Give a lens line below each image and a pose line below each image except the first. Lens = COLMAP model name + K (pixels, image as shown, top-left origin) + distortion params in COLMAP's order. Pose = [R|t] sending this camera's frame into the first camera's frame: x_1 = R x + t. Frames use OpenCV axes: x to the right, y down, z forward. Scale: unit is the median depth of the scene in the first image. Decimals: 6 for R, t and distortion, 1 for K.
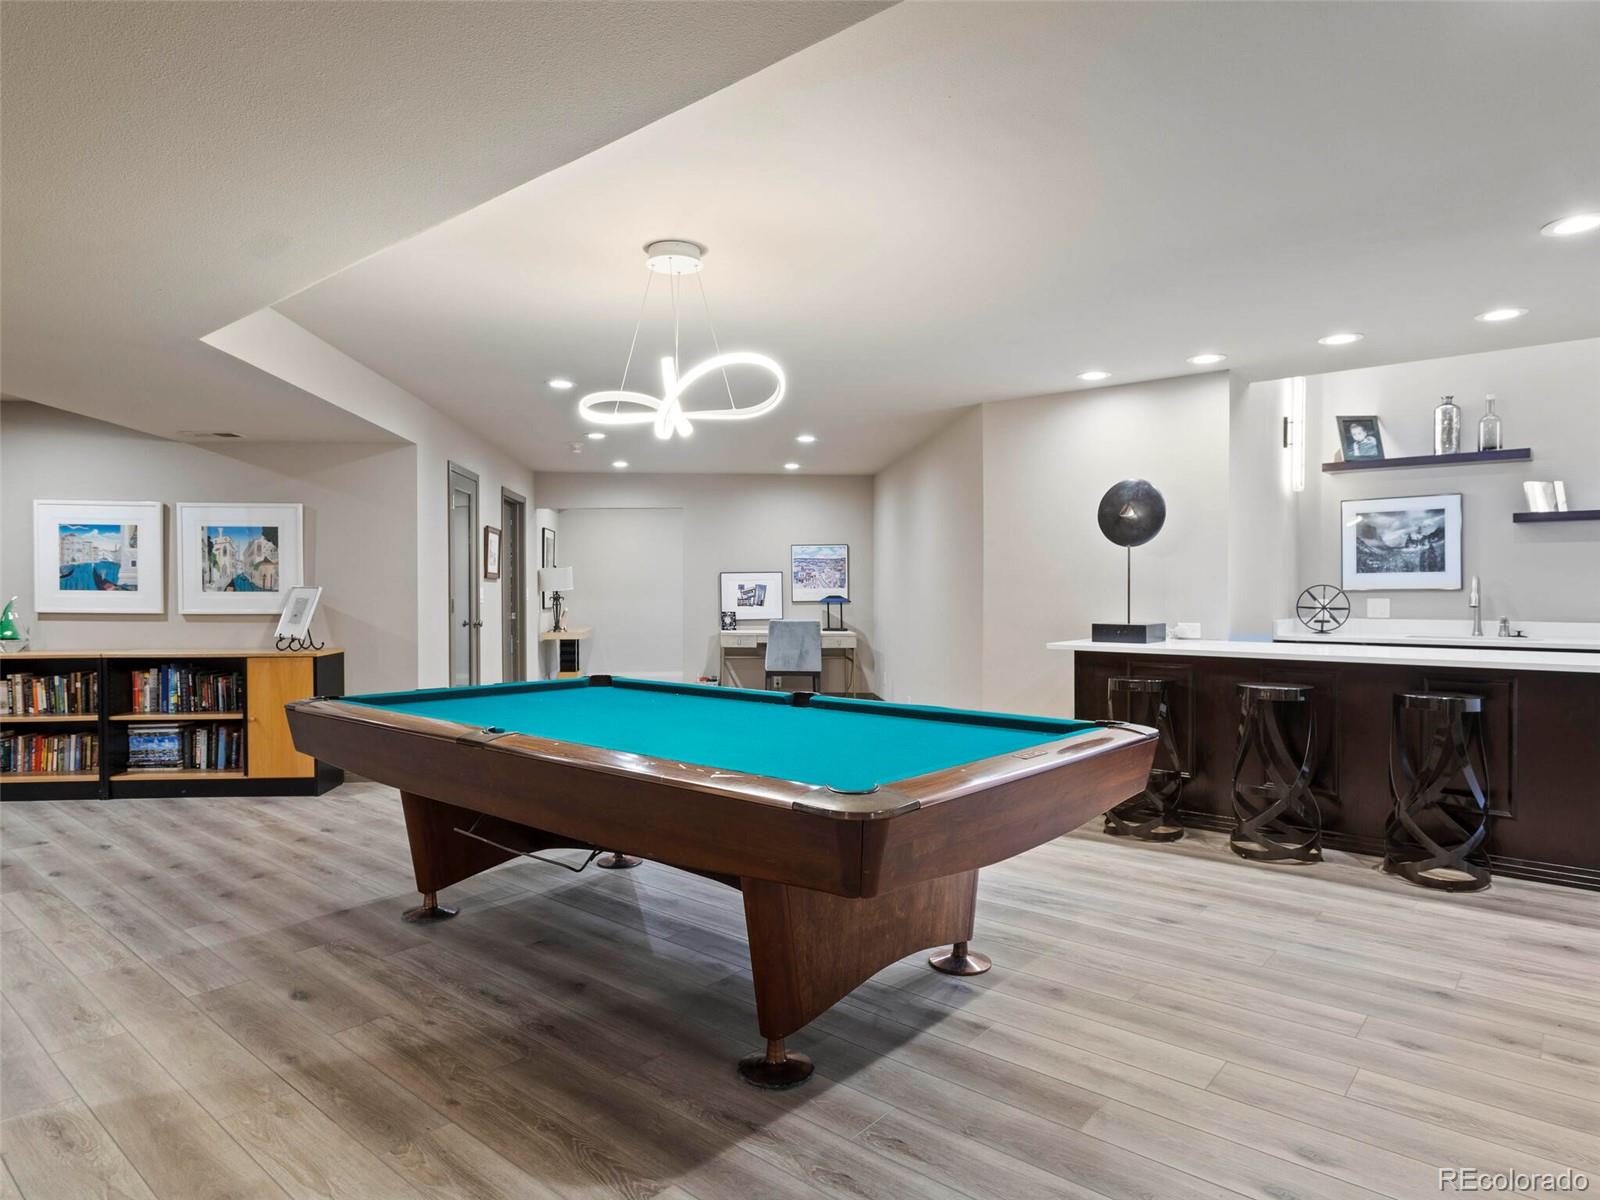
lens RADIAL K [[991.3, 0, 791.6], [0, 991.3, 587.2], [0, 0, 1]] dist [-0.000400, 0.046194]
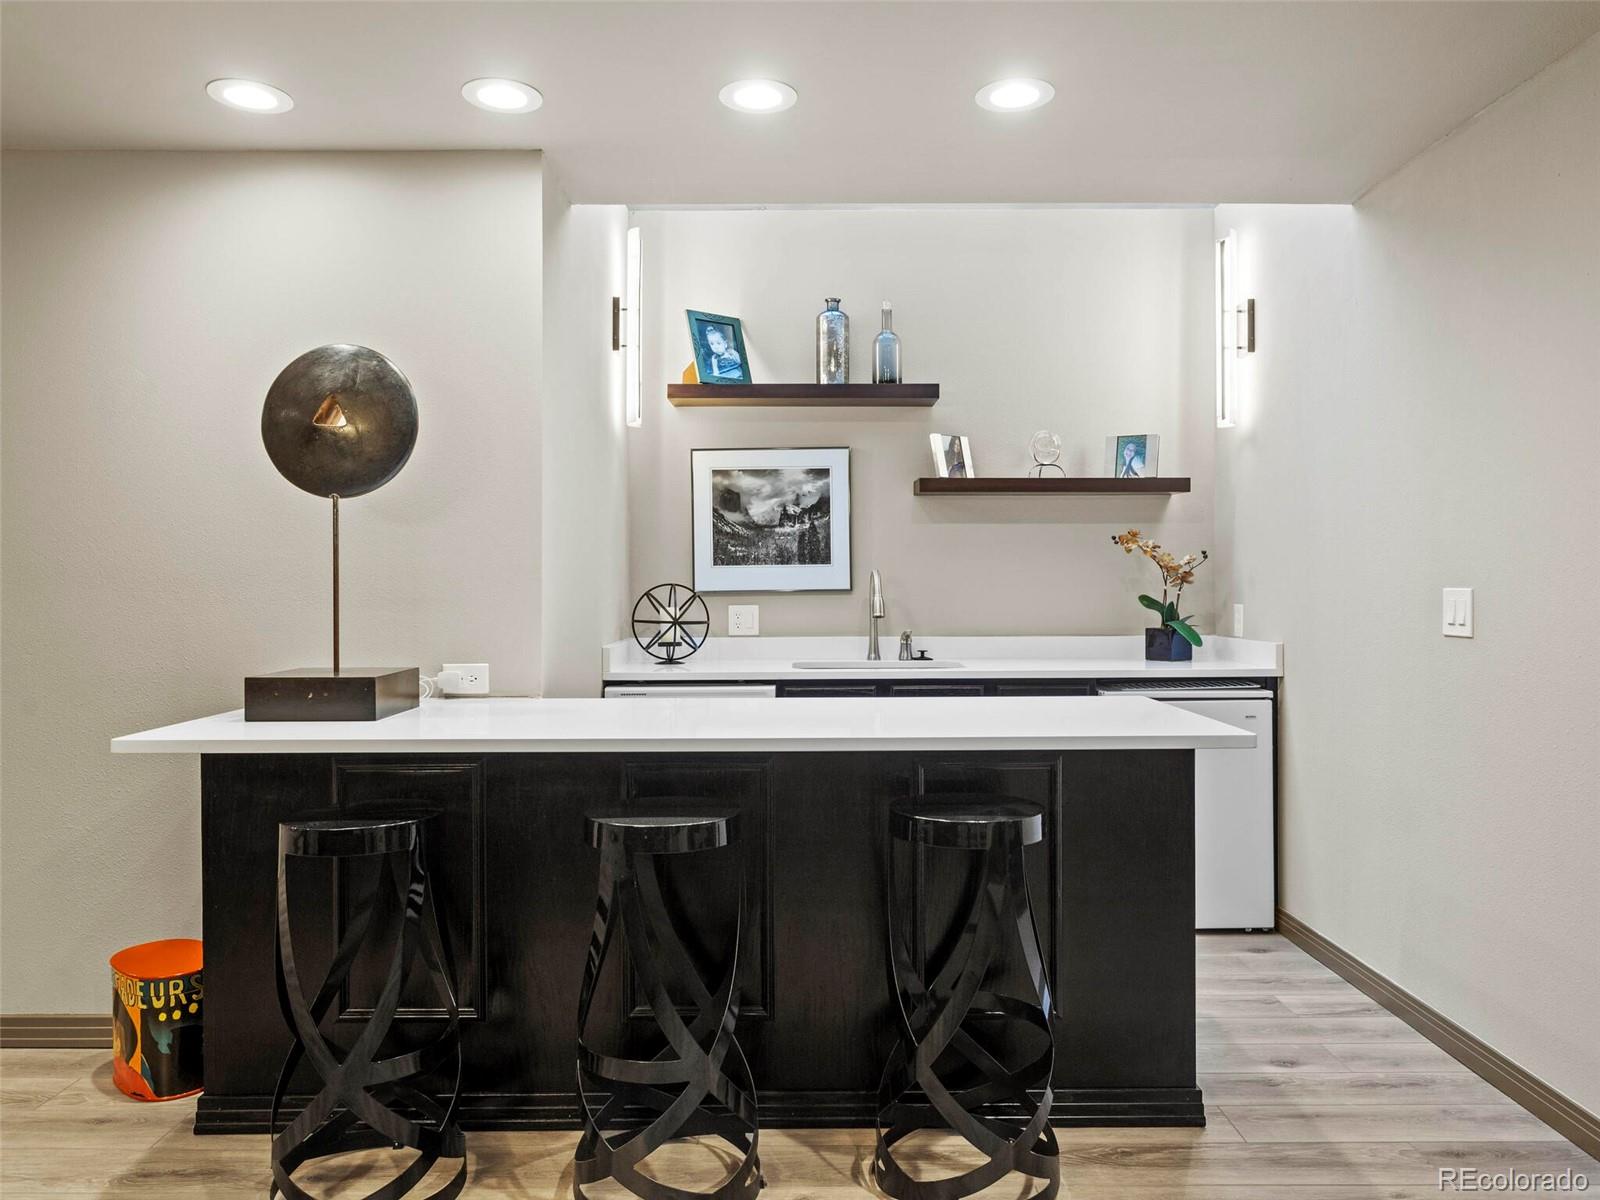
lens RADIAL K [[1034.9, 0, 800.0], [0, 1034.9, 600.0], [0, 0, 1]] dist [-0.040691, 0.002015]
pose [[0.749515, -0.010346, 0.661906, 0.182526], [0.002431, 0.999914, 0.012876, -0.000429], [-0.661982, -0.008042, 0.749476, 0.493970]]
